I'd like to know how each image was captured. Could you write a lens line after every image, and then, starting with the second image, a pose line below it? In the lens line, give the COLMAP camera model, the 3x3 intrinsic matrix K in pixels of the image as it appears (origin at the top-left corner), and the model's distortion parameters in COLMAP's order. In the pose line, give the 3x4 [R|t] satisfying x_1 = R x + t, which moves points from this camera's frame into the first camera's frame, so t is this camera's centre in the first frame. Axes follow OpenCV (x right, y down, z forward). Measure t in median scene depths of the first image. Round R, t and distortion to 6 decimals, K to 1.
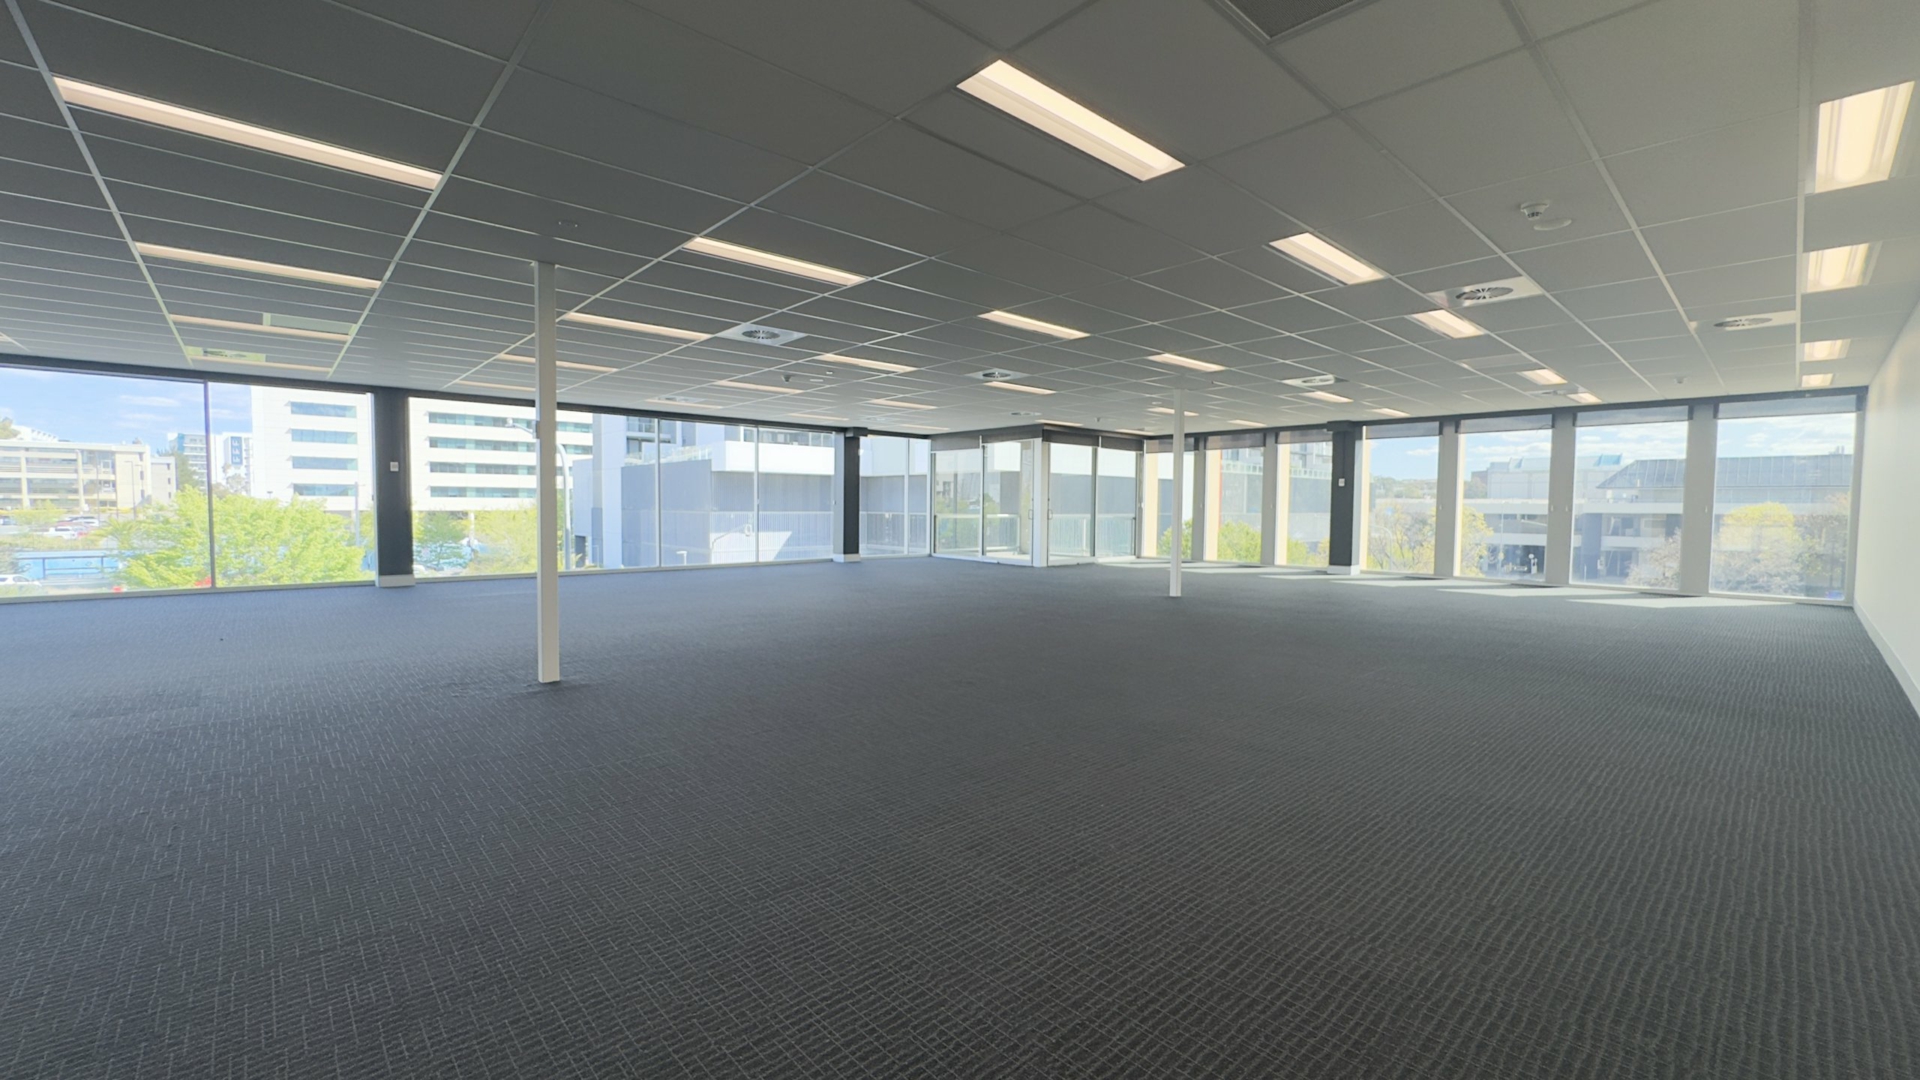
lens RADIAL K [[773.4, 0, 958.3], [0, 773.4, 535.7], [0, 0, 1]] dist [-0.001498, -0.000151]
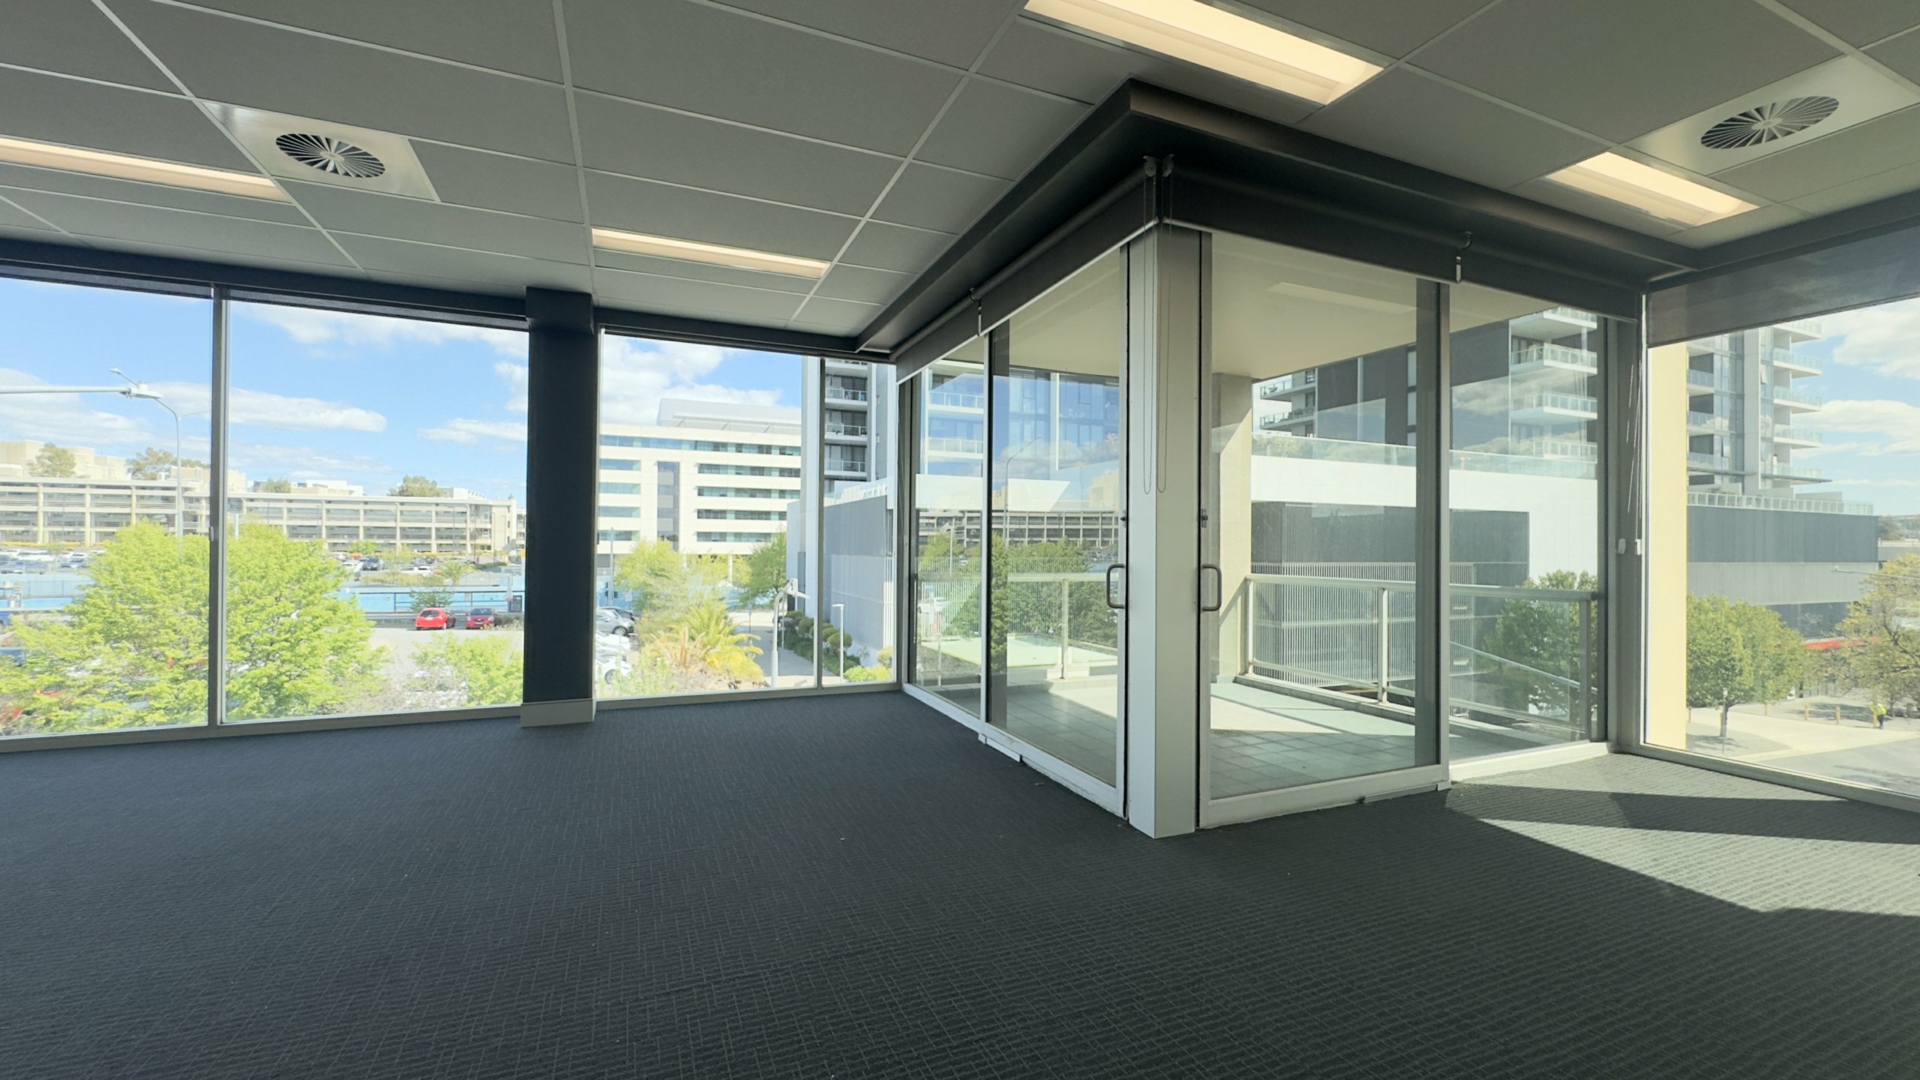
lens RADIAL K [[773.4, 0, 961.3], [0, 773.4, 537.7], [0, 0, 1]] dist [-0.001498, -0.000151]
pose [[0.945132, -0.003436, -0.326672, 0.042860], [-0.014733, 0.998479, -0.053127, -0.010101], [0.326358, 0.055025, 0.943643, 0.268522]]
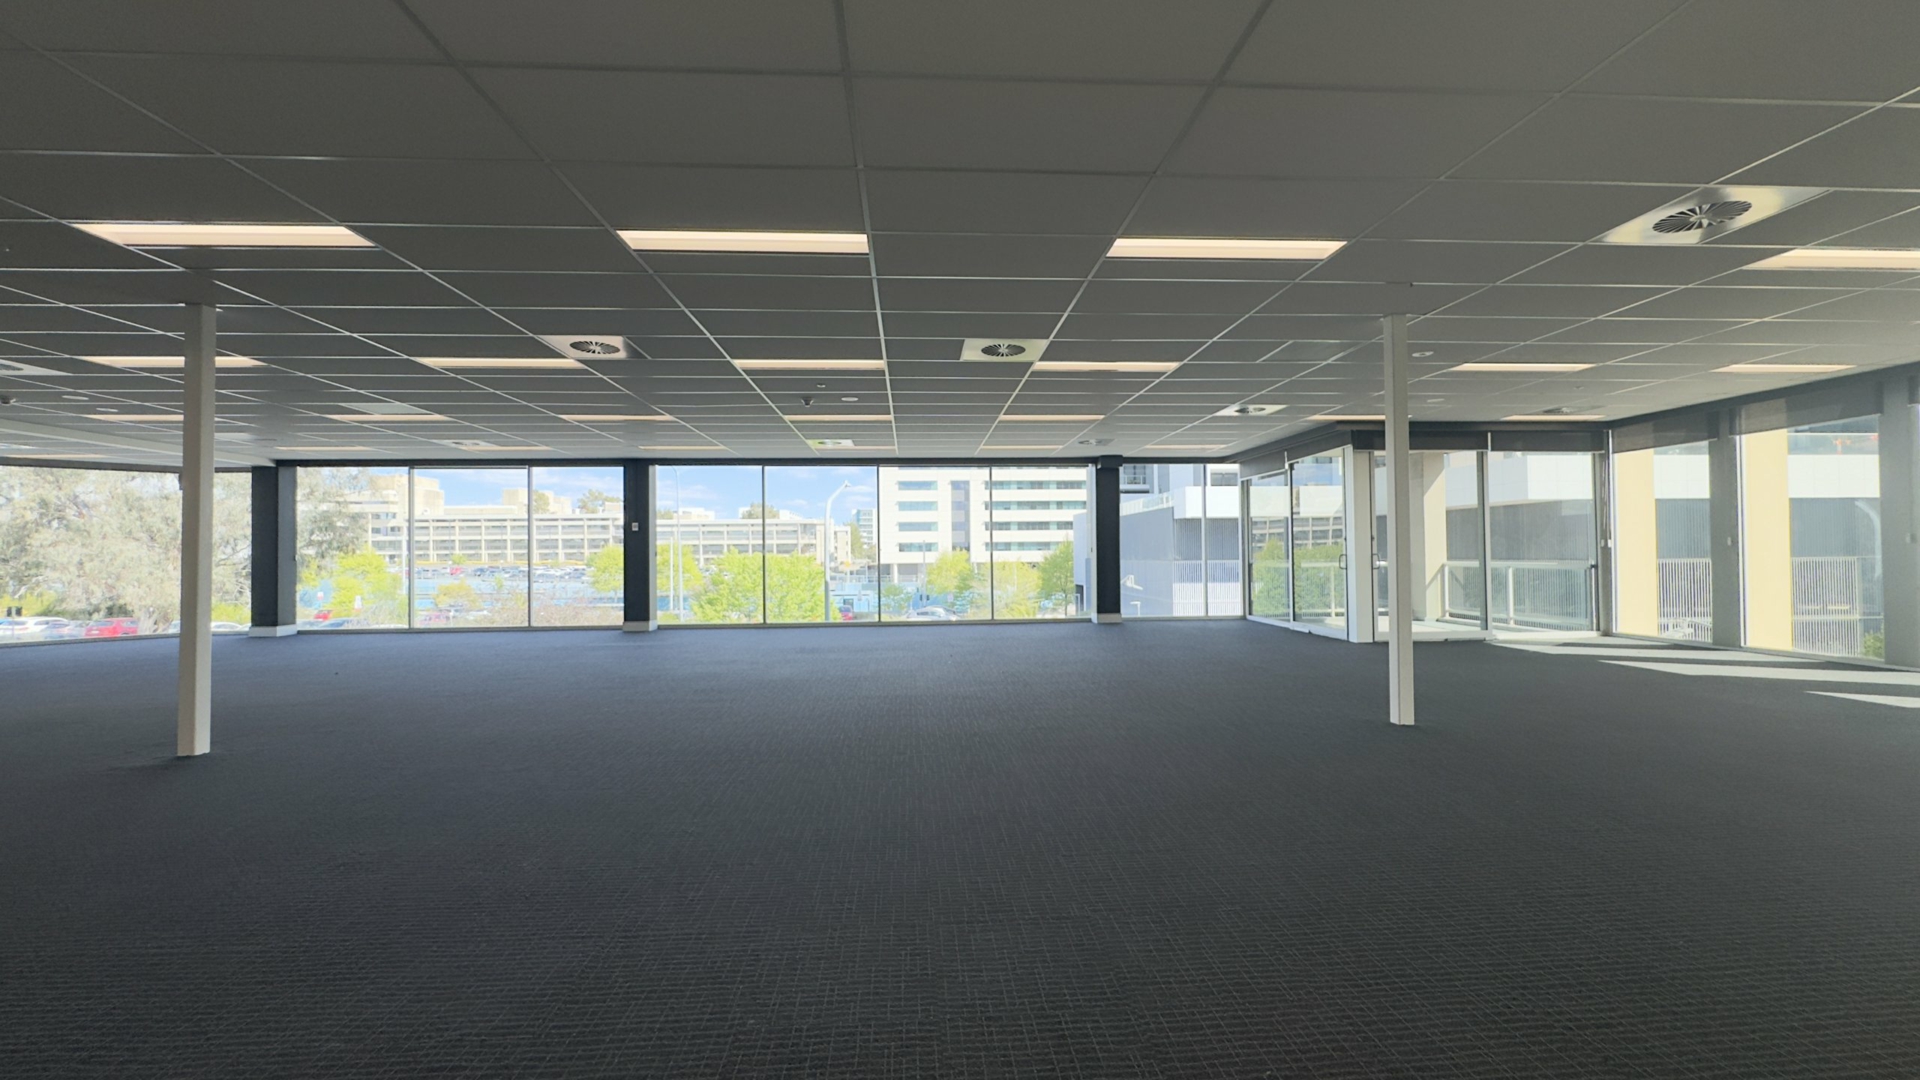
lens RADIAL K [[773.4, 0, 951.4], [0, 773.4, 537.8], [0, 0, 1]] dist [-0.001498, -0.000151]
pose [[0.775069, -0.029648, -0.631180, 0.086949], [-0.008951, 0.998283, -0.057883, -0.002446], [0.631813, 0.050514, 0.773473, 0.096826]]
